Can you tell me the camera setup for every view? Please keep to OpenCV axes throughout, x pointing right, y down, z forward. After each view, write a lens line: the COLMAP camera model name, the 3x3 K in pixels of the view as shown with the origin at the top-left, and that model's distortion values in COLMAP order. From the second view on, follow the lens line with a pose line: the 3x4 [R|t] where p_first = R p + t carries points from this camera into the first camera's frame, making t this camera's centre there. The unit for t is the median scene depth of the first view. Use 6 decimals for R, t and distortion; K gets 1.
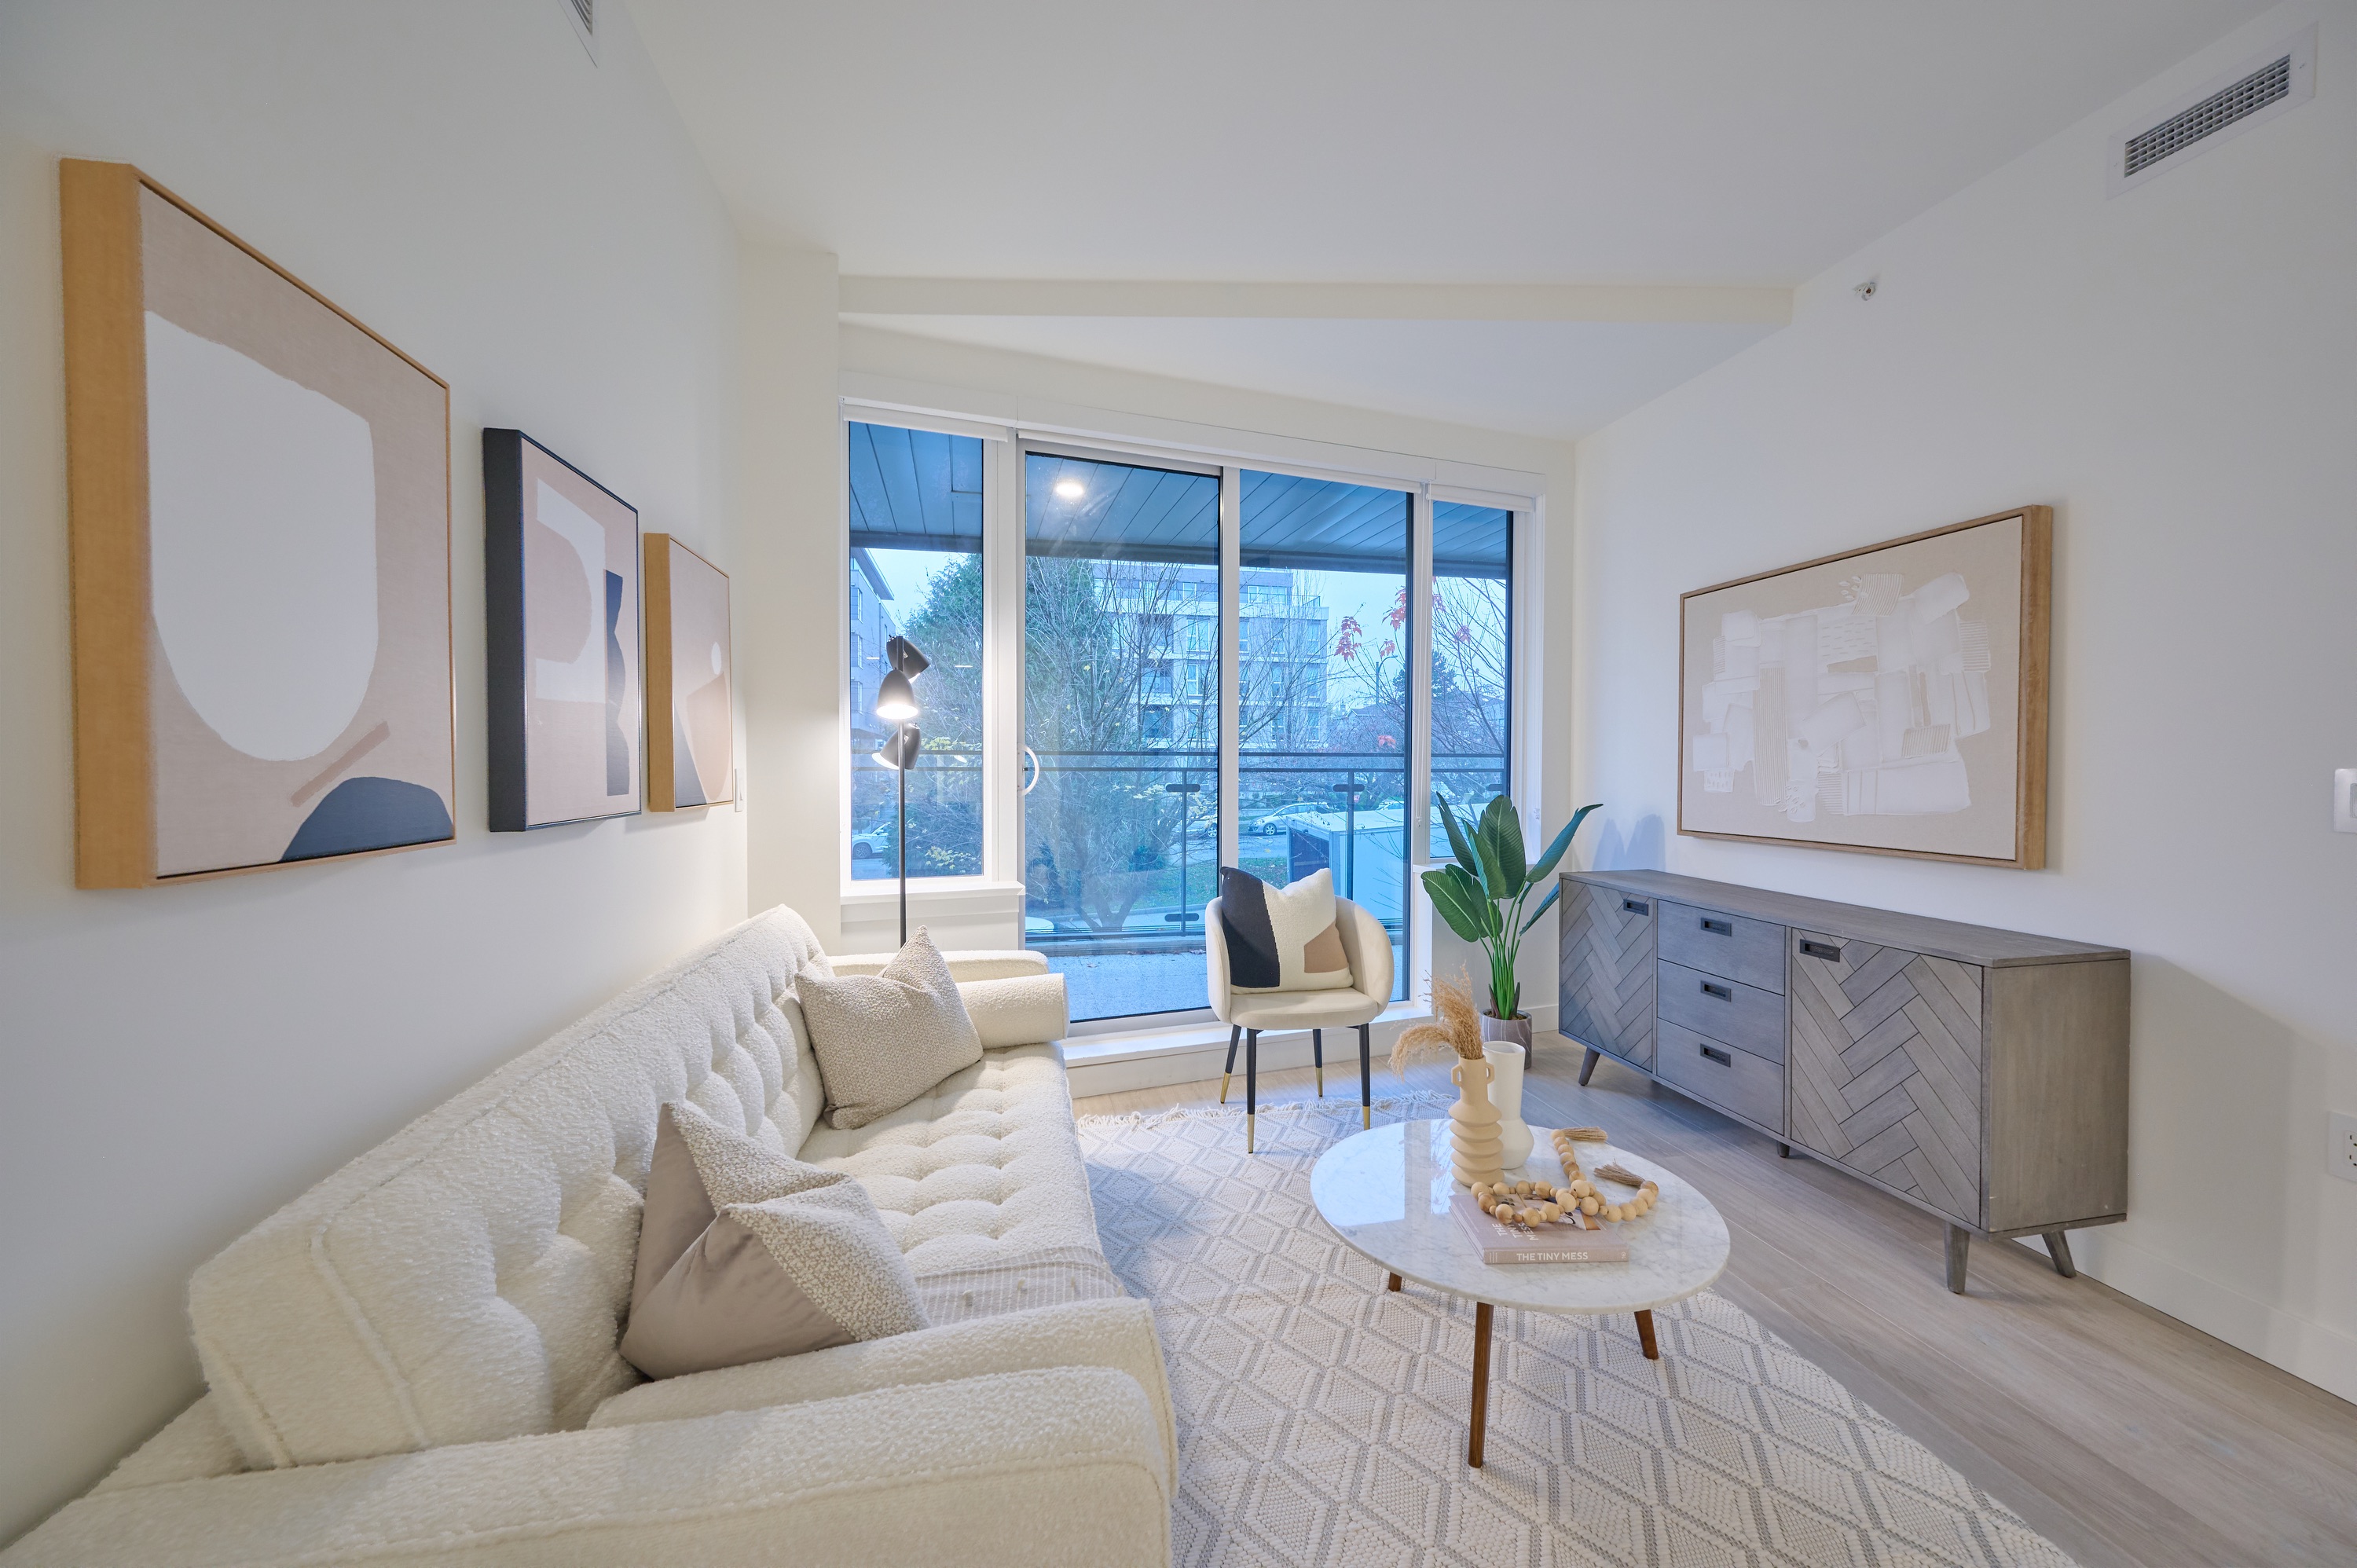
lens RADIAL K [[923.6, 0, 1186.4], [0, 923.6, 784.3], [0, 0, 1]] dist [-0.002766, 0.000923]
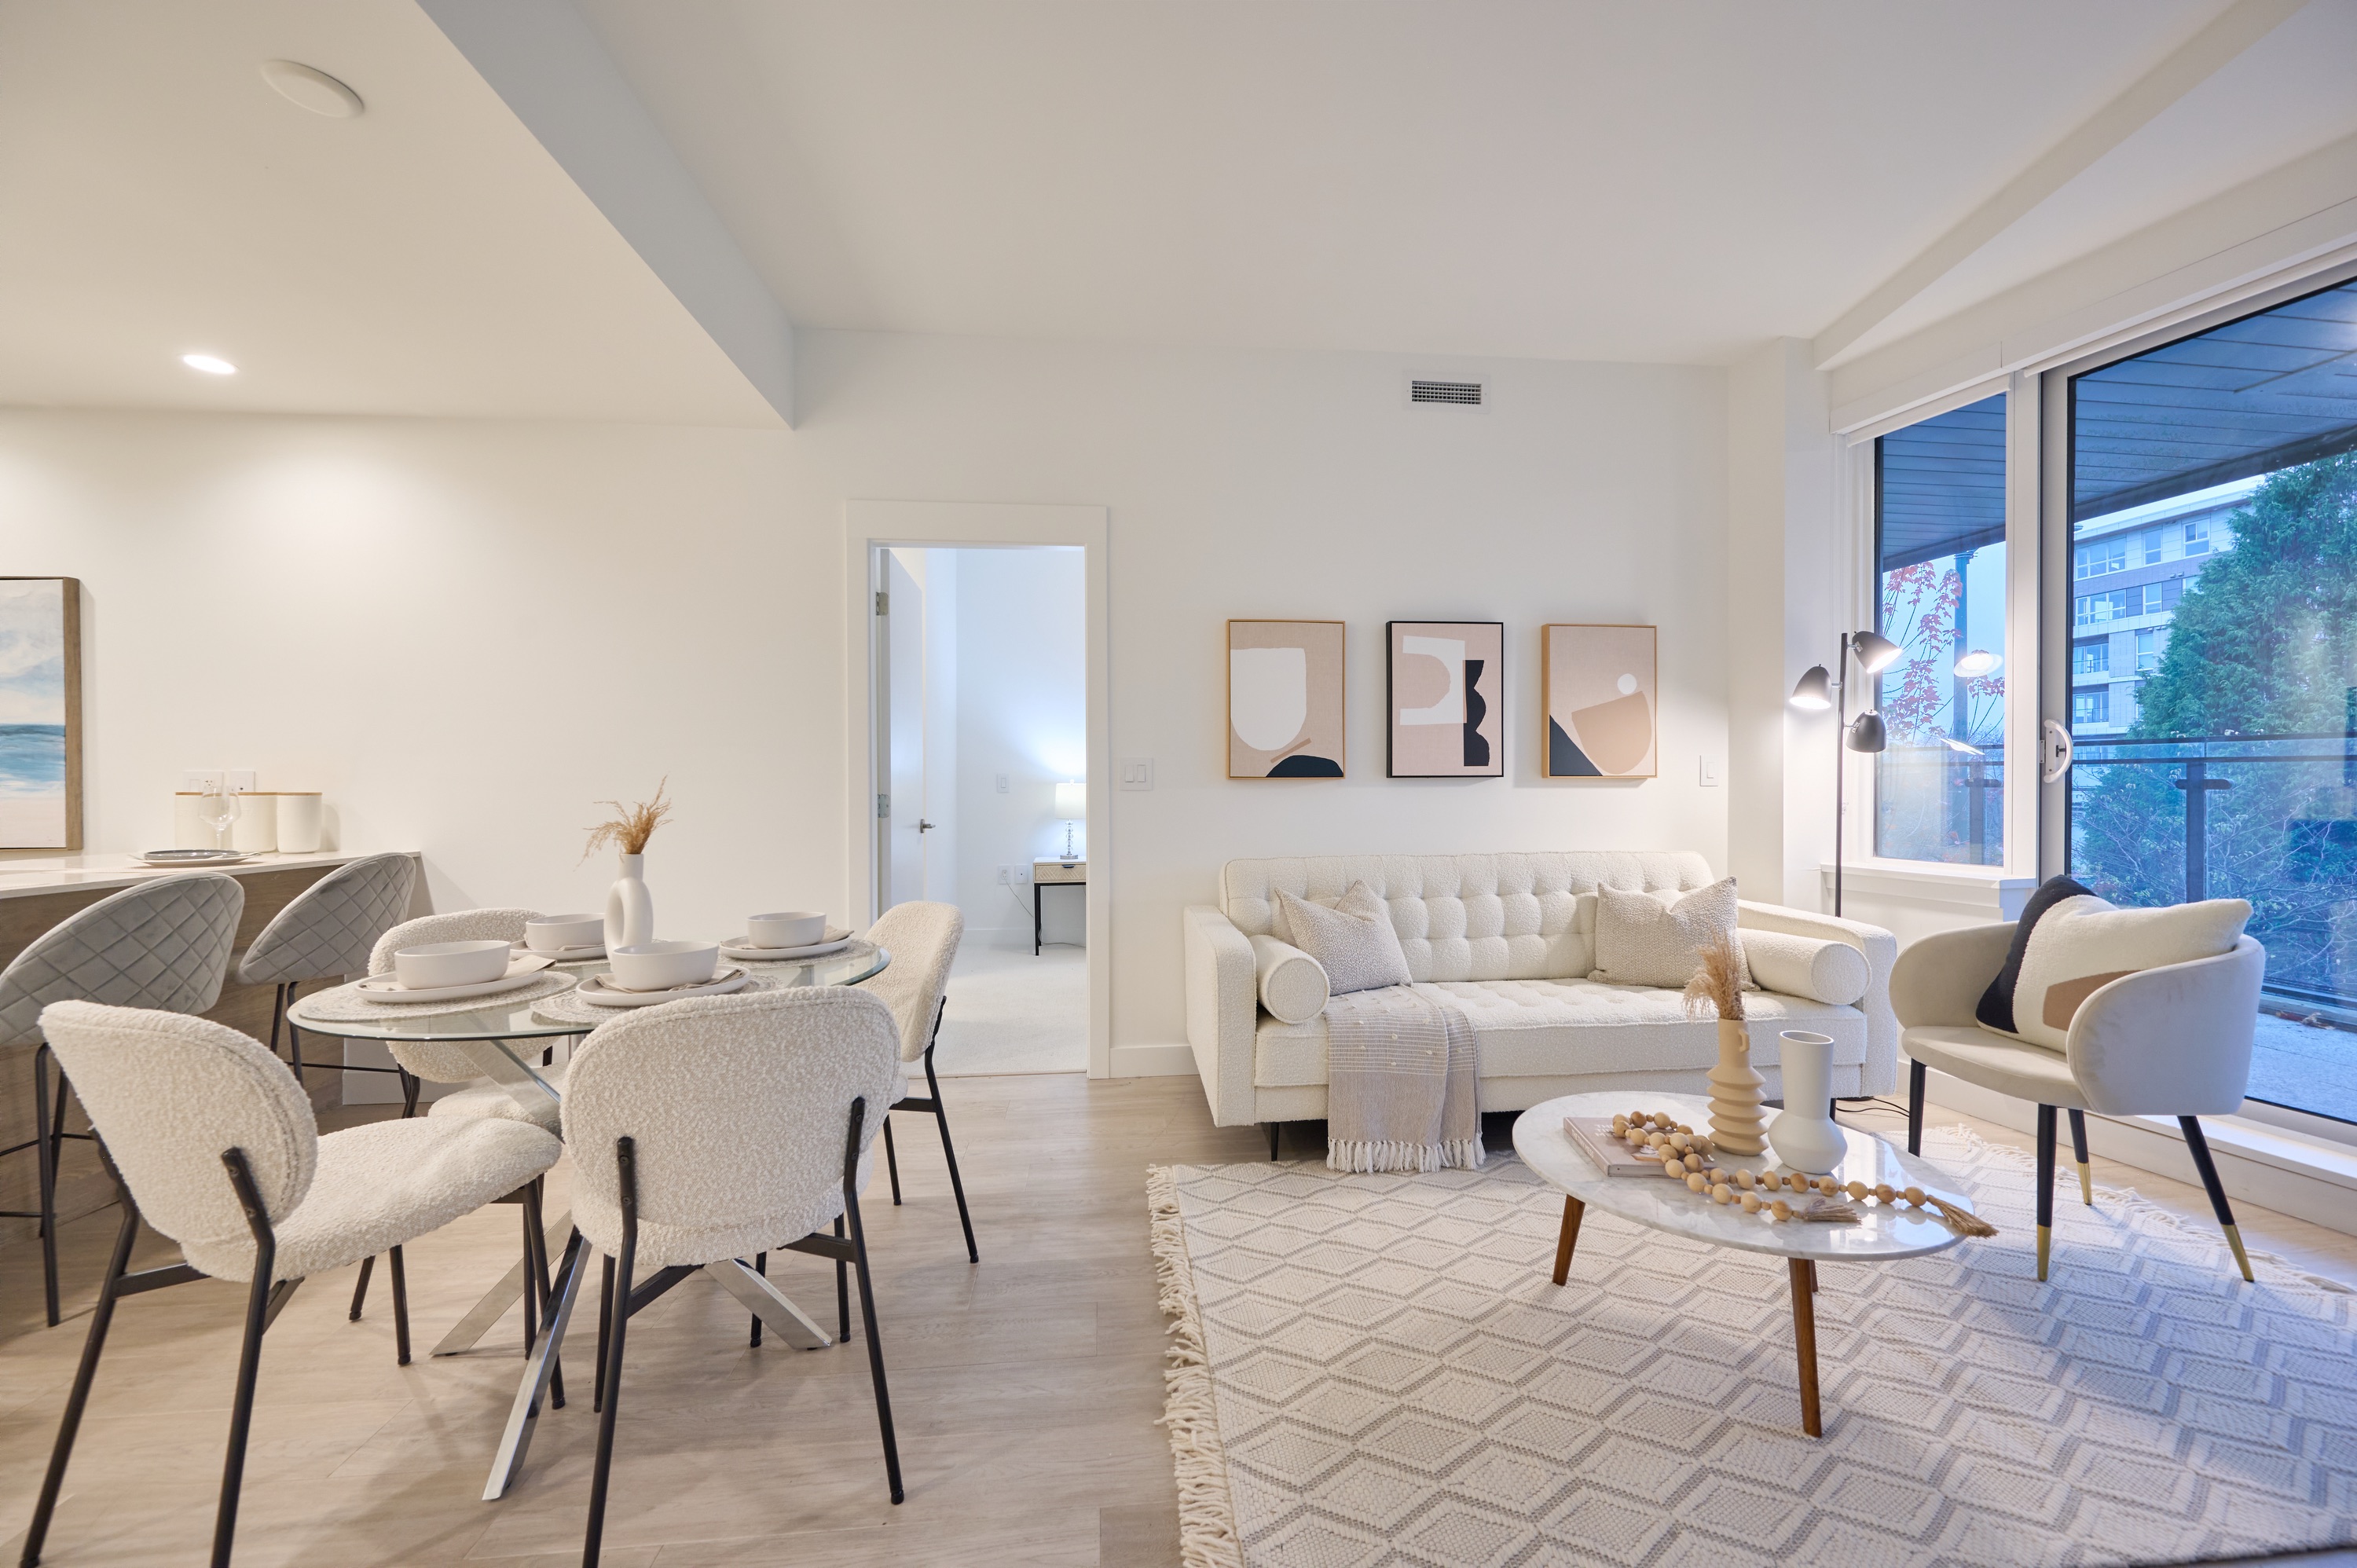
lens RADIAL K [[923.6, 0, 1191.5], [0, 923.6, 782.4], [0, 0, 1]] dist [-0.002766, 0.000923]
pose [[-0.098870, 0.001303, -0.995099, 1.079068], [-0.019706, 0.999800, 0.003268, 0.038309], [0.994905, 0.019932, -0.098825, 0.407130]]
